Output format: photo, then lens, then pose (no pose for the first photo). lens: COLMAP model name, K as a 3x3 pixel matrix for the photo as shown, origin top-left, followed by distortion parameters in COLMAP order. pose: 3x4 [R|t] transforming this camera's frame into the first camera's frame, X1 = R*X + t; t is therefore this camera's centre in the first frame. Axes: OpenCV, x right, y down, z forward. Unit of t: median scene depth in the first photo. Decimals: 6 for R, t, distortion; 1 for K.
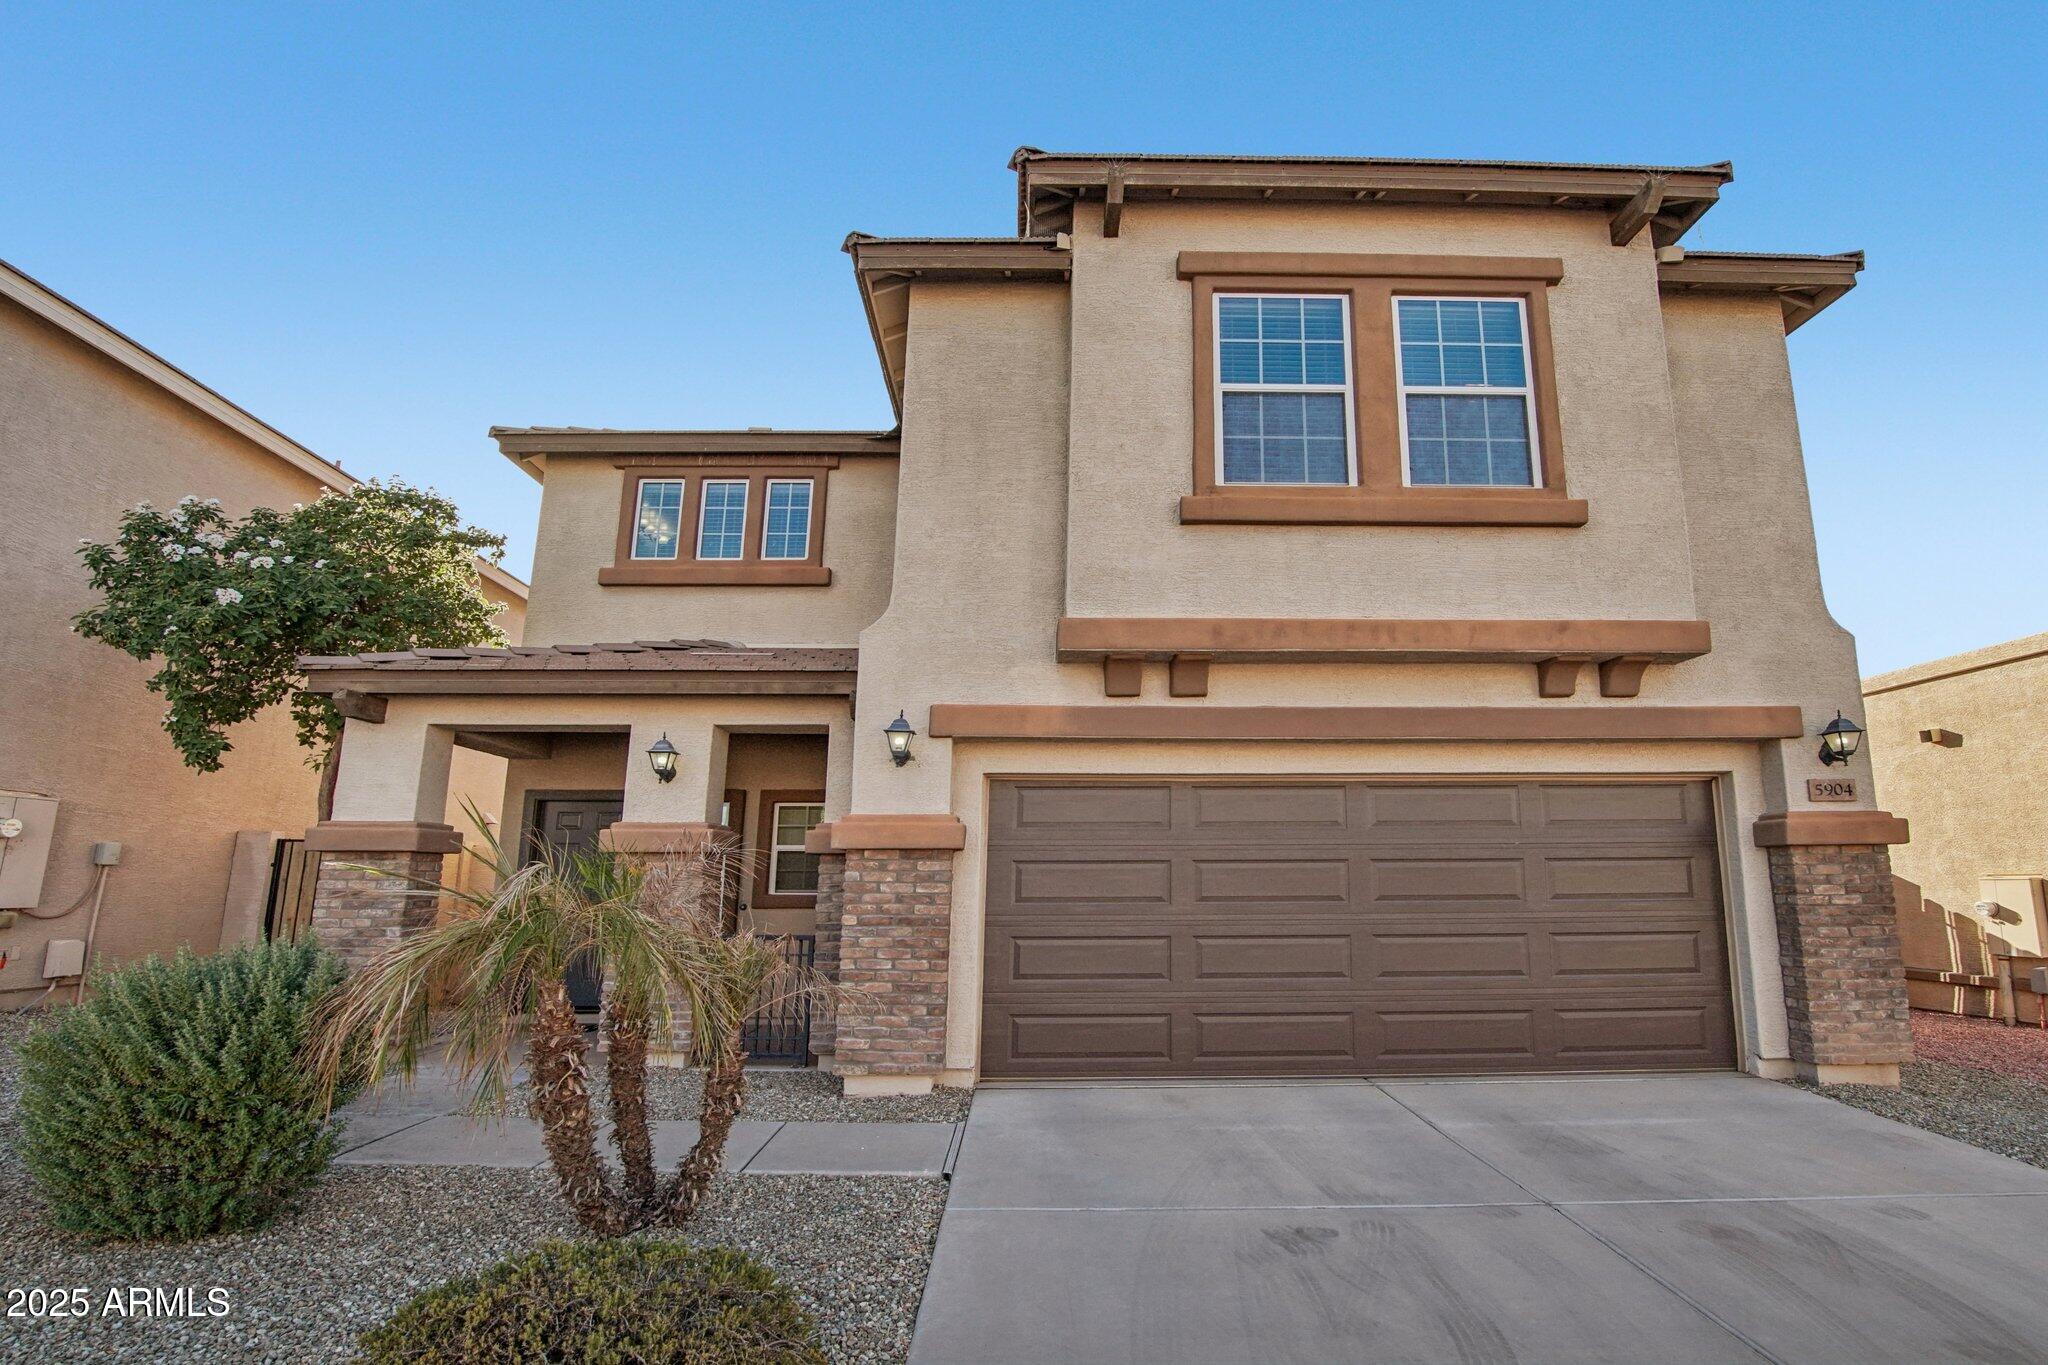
lens RADIAL K [[932.7, 0, 1022.9], [0, 932.7, 687.5], [0, 0, 1]] dist [-0.002213, -0.000344]
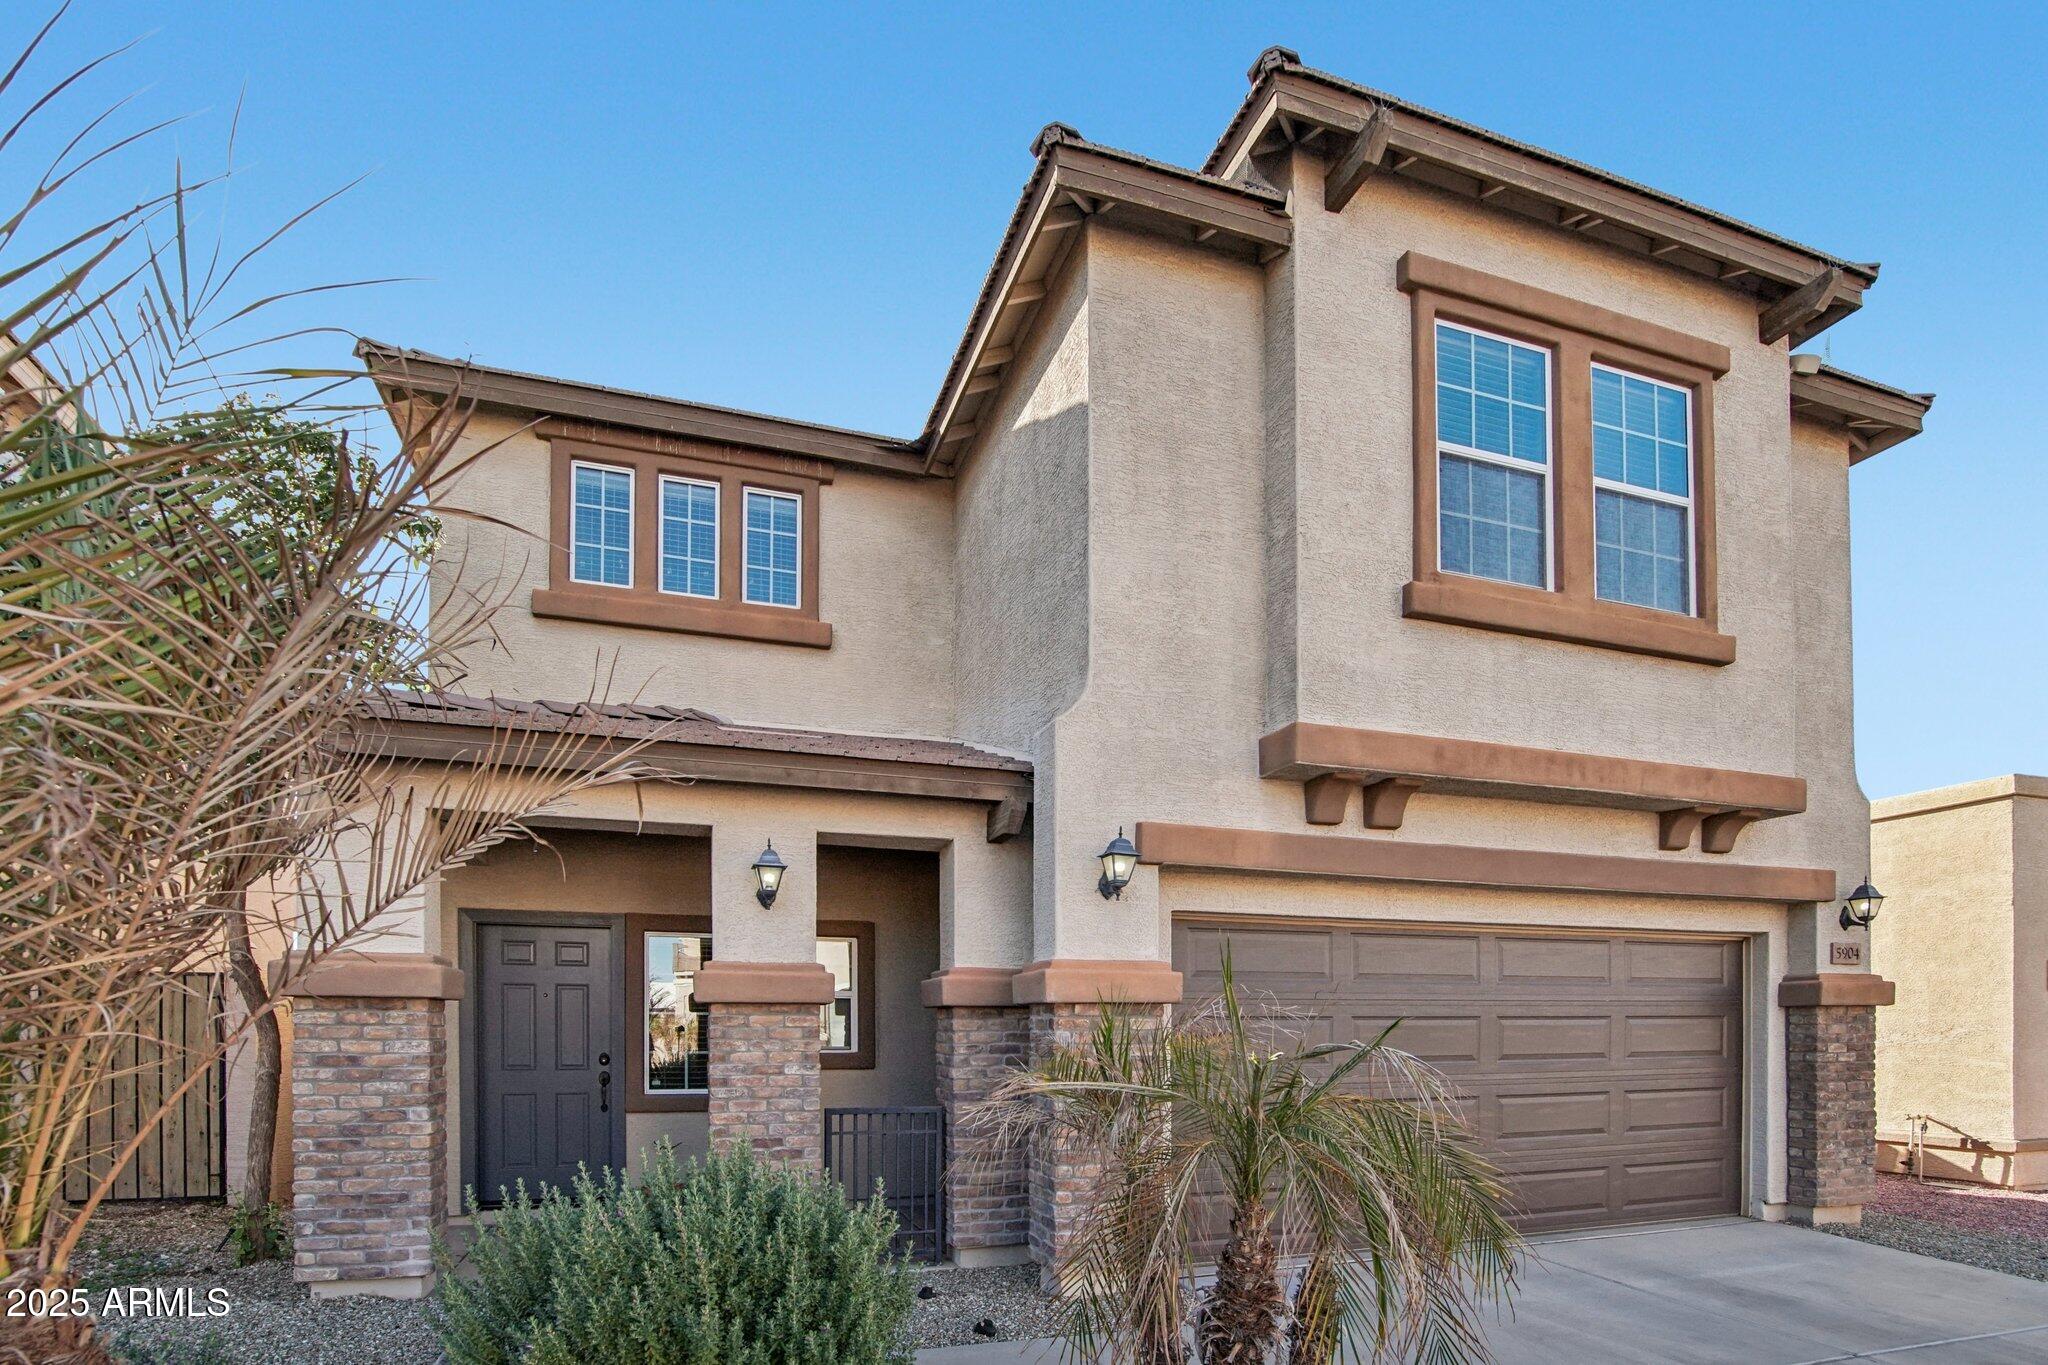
lens RADIAL K [[1069.1, 0, 1021.4], [0, 1069.1, 1004.6], [0, 0, 1]] dist [-0.003577, -0.000013]
pose [[0.962357, 0.010396, 0.271589, -0.359602], [-0.059684, 0.982961, 0.173858, 0.015686], [-0.265154, -0.183523, 0.946579, 0.118866]]
